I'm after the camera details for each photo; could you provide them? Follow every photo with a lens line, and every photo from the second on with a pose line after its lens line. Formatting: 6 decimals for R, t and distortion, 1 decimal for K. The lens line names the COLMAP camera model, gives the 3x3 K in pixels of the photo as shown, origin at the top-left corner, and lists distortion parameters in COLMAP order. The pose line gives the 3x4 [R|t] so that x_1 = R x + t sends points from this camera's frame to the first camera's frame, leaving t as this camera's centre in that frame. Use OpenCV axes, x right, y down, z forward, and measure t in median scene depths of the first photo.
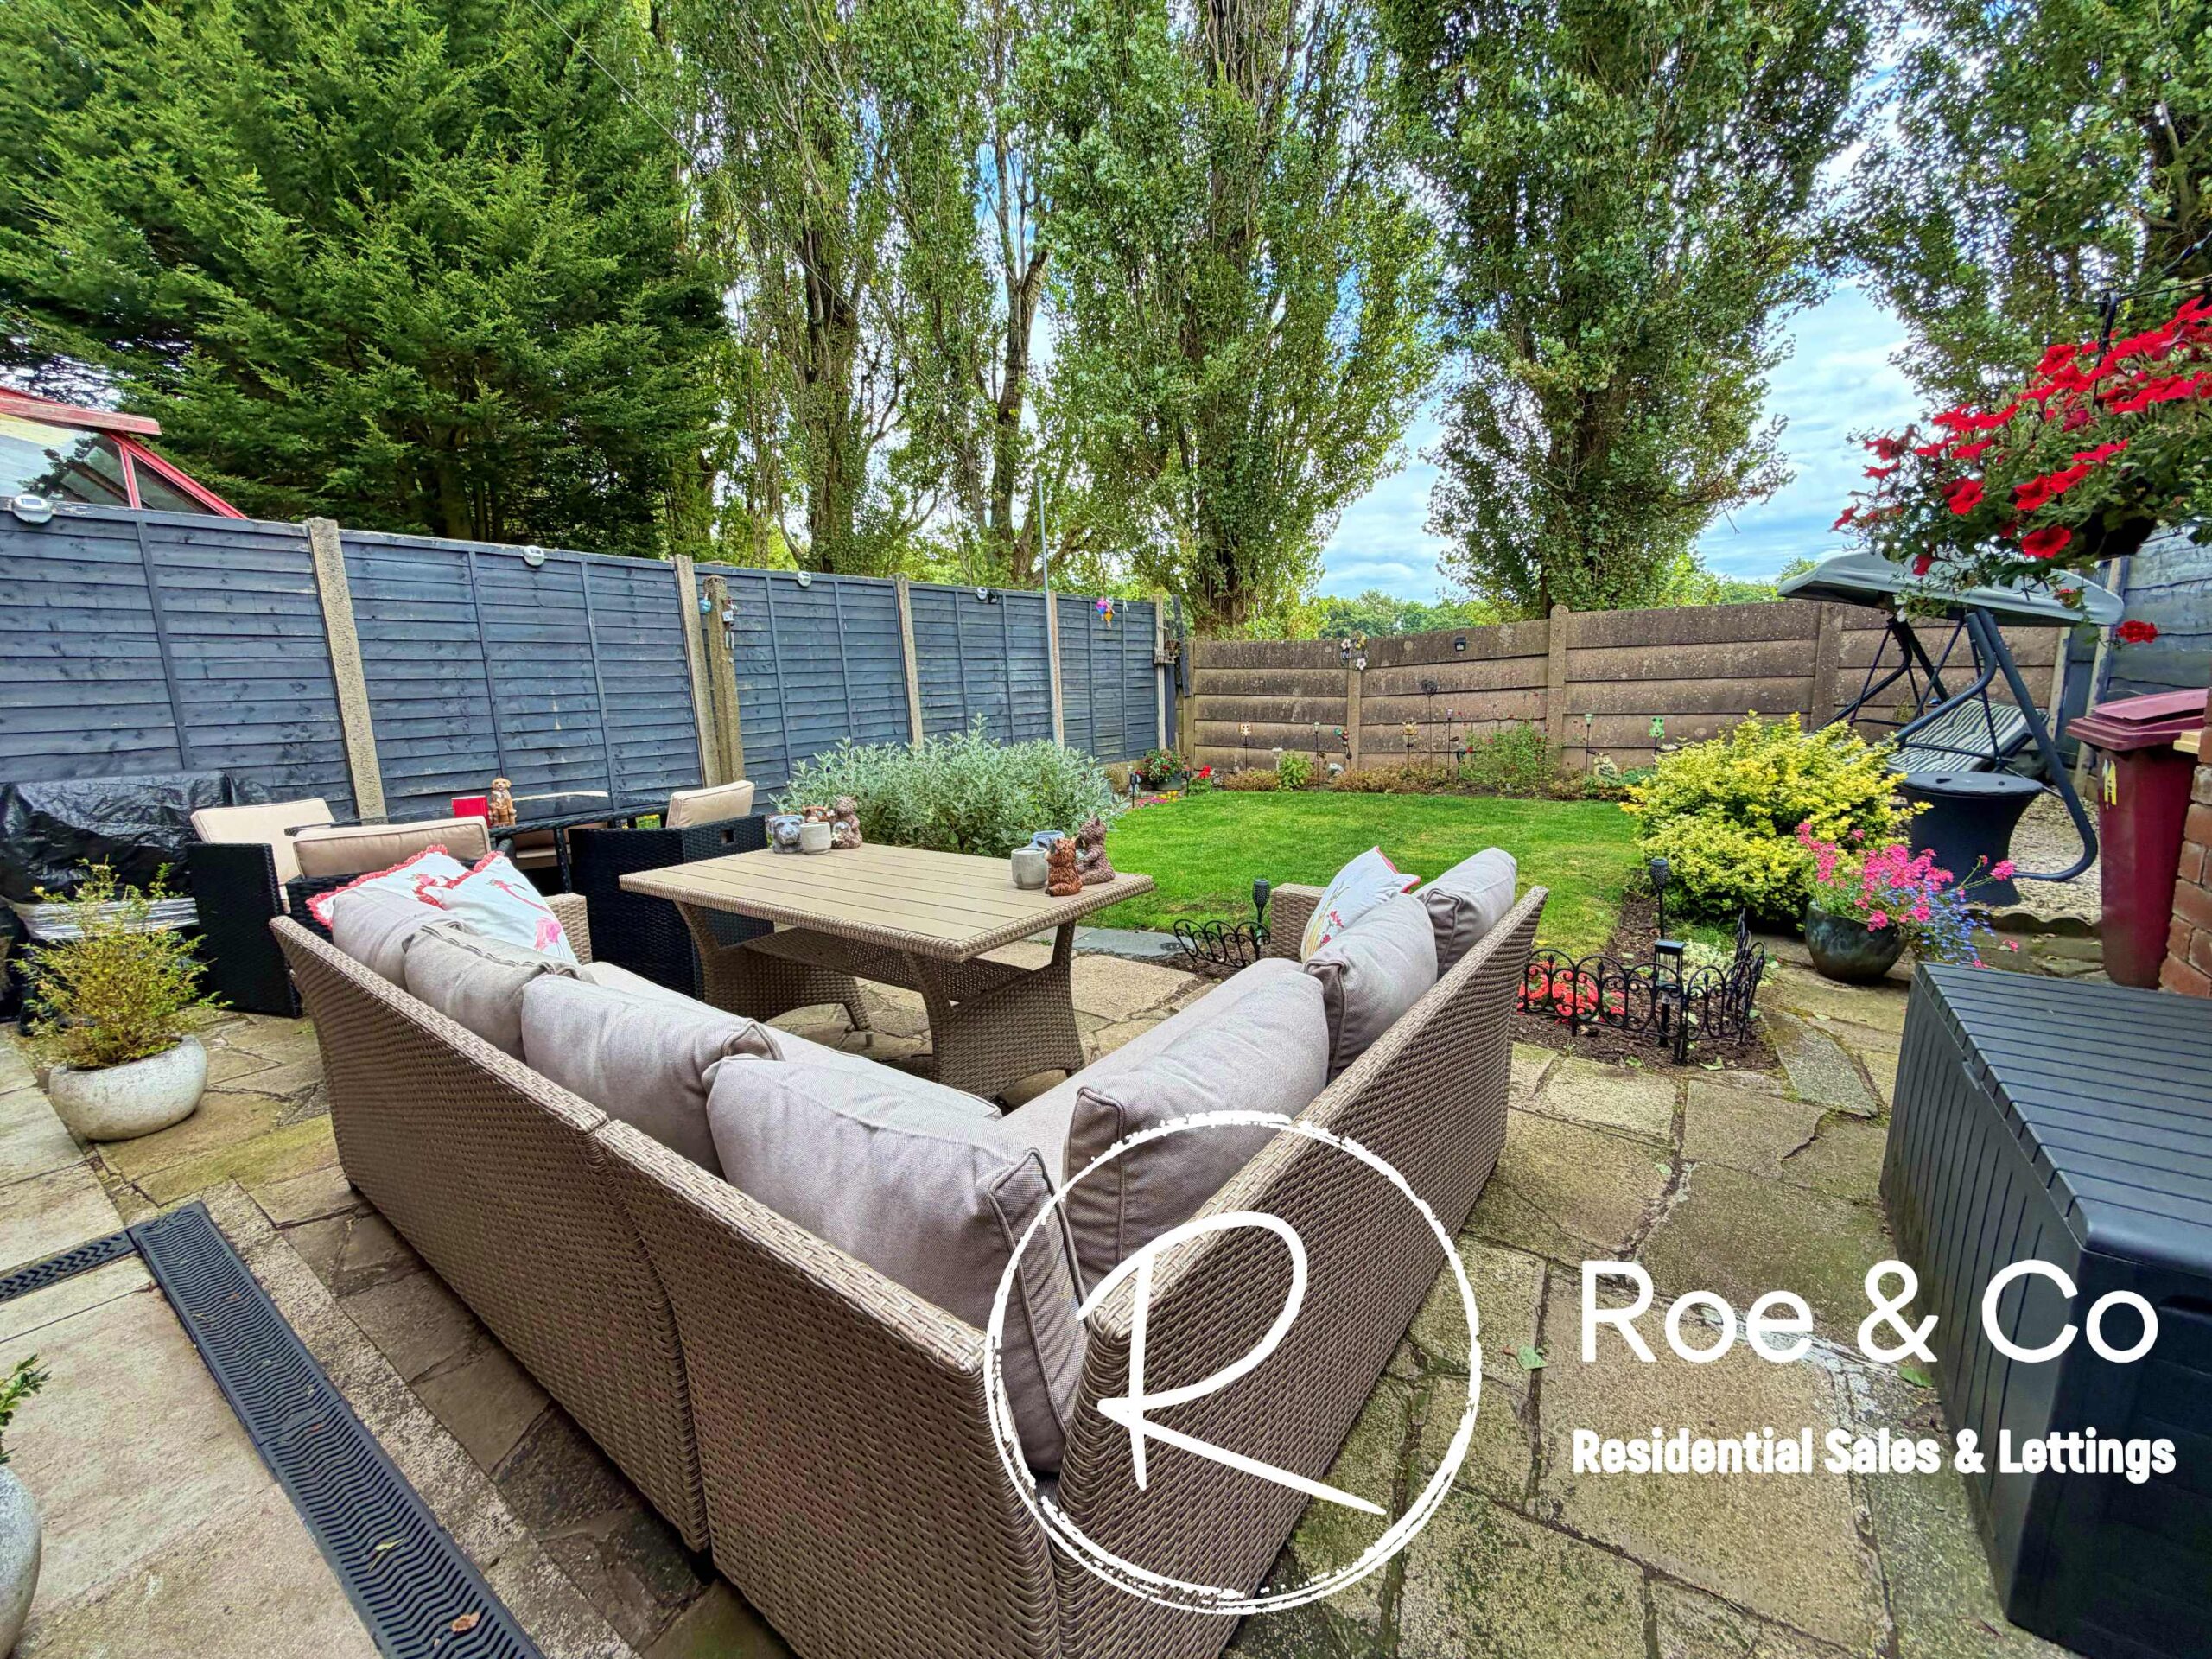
lens RADIAL K [[877.6, 0, 1102.1], [0, 877.6, 826.6], [0, 0, 1]] dist [-0.001159, -0.000321]
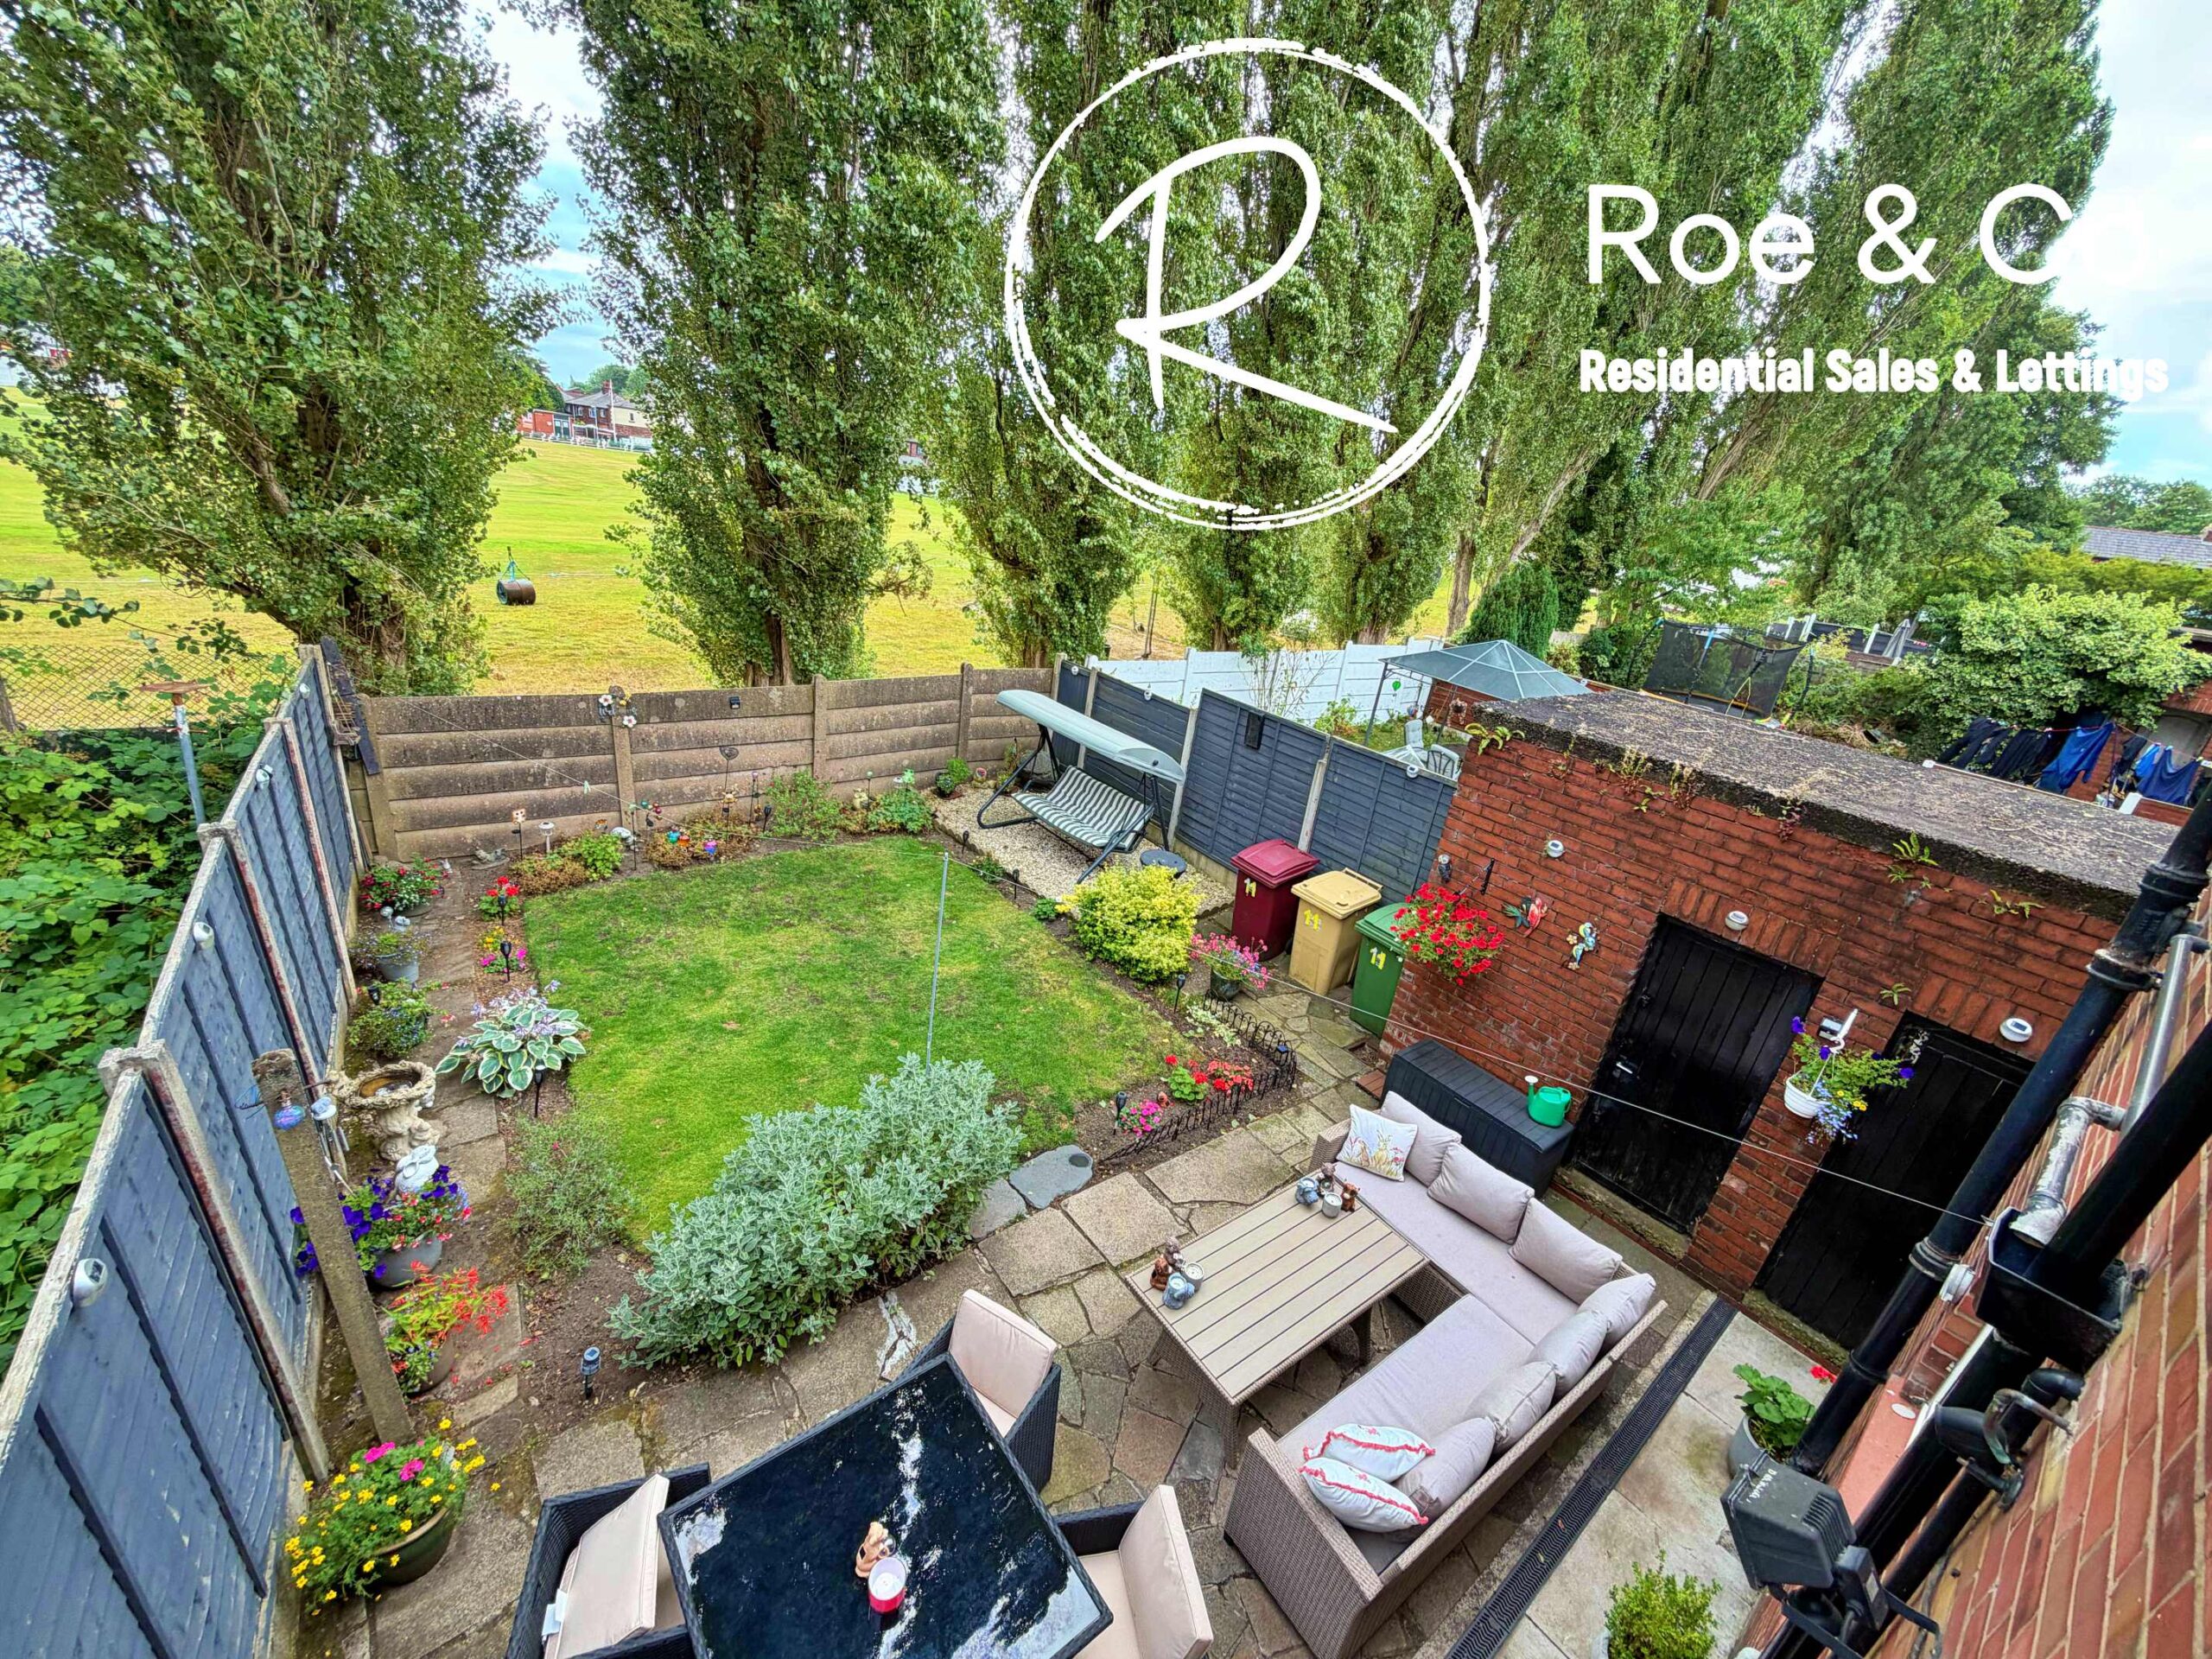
lens RADIAL K [[877.6, 0, 1099.8], [0, 877.6, 823.5], [0, 0, 1]] dist [-0.001159, -0.000321]
pose [[0.287069, -0.283440, 0.915015, -0.502636], [0.017493, 0.956613, 0.290837, -0.382330], [-0.957750, -0.067484, 0.279572, 0.269887]]
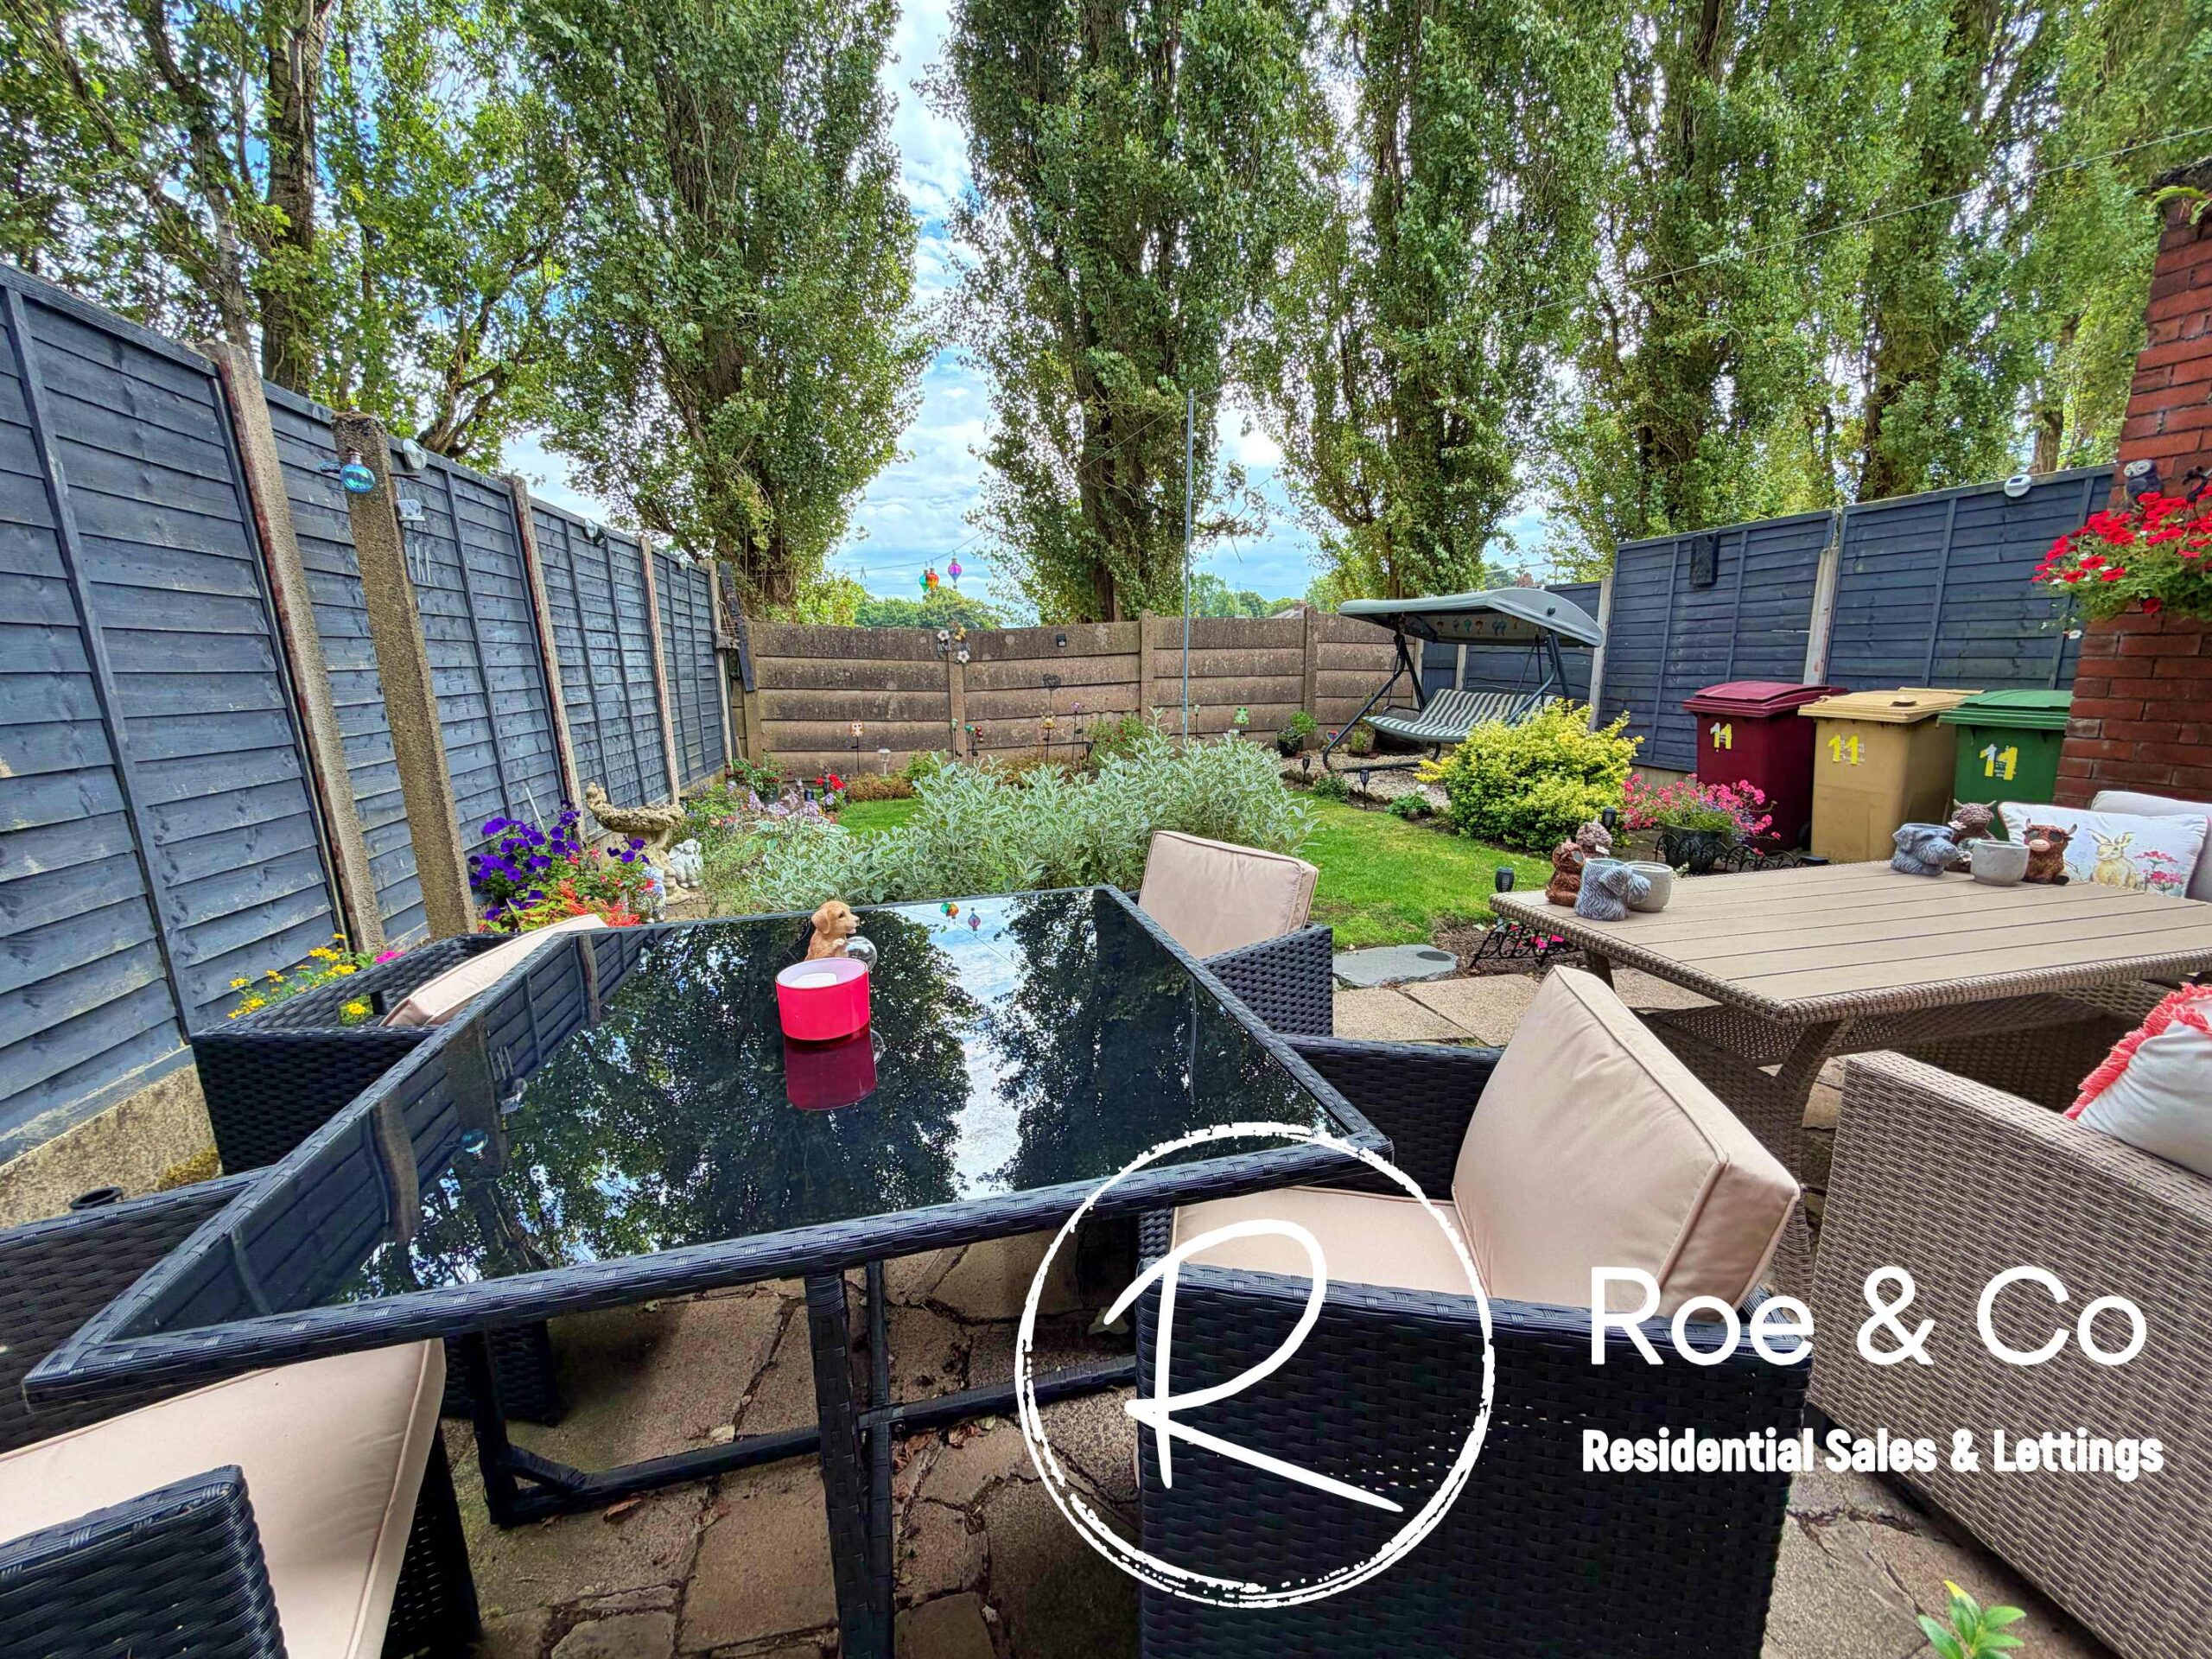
lens RADIAL K [[877.6, 0, 1098.7], [0, 877.6, 834.0], [0, 0, 1]] dist [-0.001159, -0.000321]
pose [[0.657200, -0.120377, 0.744041, -0.376456], [0.112370, 0.991780, 0.061204, -0.040027], [-0.745292, 0.043385, 0.665325, 0.293037]]
